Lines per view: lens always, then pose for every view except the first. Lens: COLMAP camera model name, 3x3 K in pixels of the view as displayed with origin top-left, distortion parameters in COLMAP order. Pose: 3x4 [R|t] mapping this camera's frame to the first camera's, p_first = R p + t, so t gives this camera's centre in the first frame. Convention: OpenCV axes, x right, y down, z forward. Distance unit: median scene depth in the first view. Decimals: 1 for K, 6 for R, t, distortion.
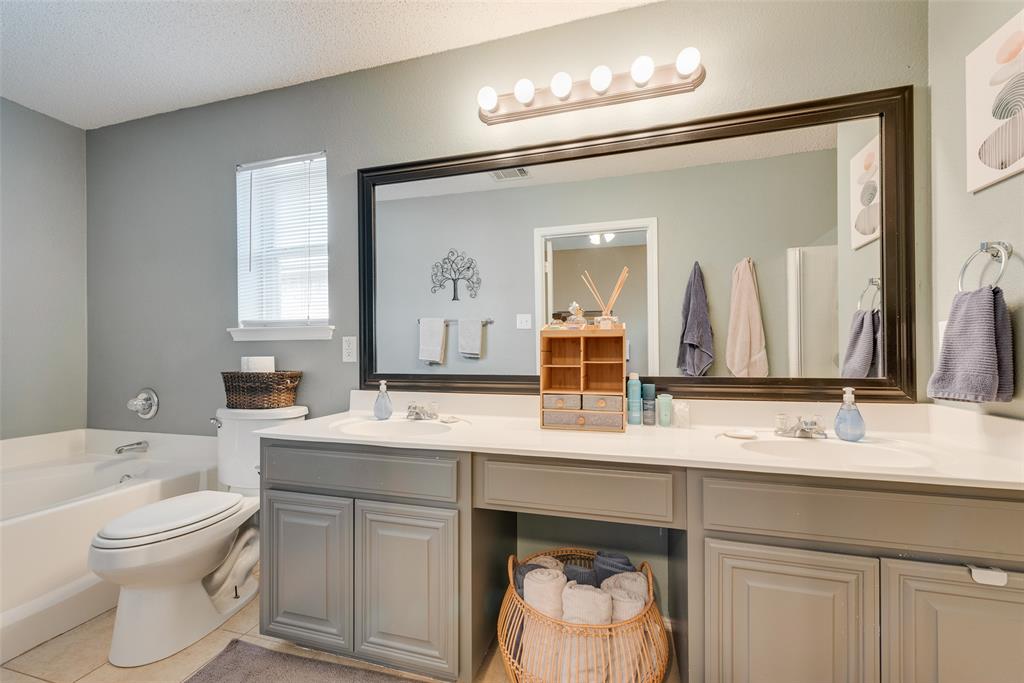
lens RADIAL K [[417.8, 0, 511.8], [0, 417.8, 355.1], [0, 0, 1]] dist [0.036490, -0.013624]
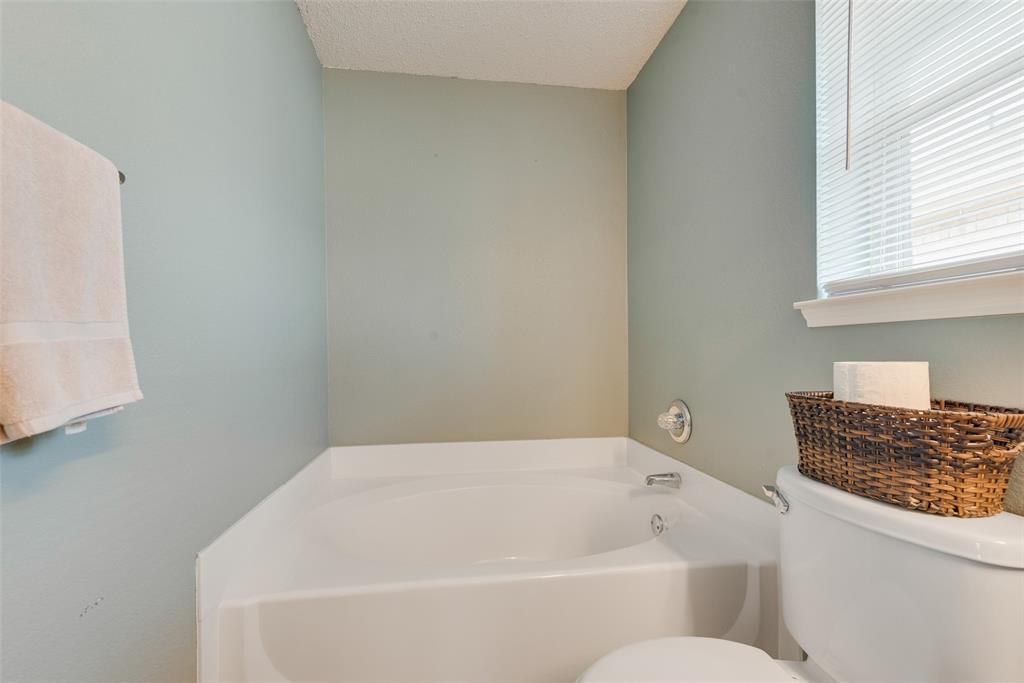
lens RADIAL K [[417.8, 0, 511.5], [0, 417.8, 348.8], [0, 0, 1]] dist [0.000040, -0.000205]
pose [[0.412119, -0.002401, -0.911127, -0.429822], [0.002791, 0.999995, -0.001373, -0.010073], [0.911126, -0.001977, 0.412123, 0.586953]]
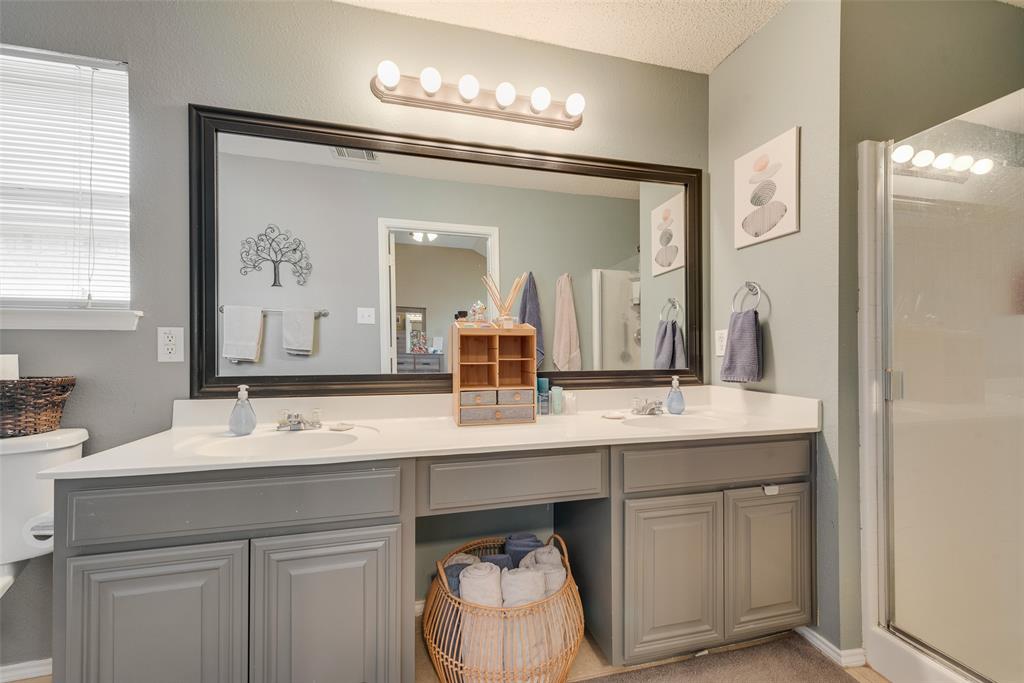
lens RADIAL K [[412.6, 0, 513.6], [0, 412.6, 351.0], [0, 0, 1]] dist [0.012789, -0.000349]
pose [[0.859053, 0.002090, 0.511883, -0.275023], [-0.001144, 0.999997, -0.002163, -0.001369], [-0.511885, 0.001273, 0.859053, 0.079722]]
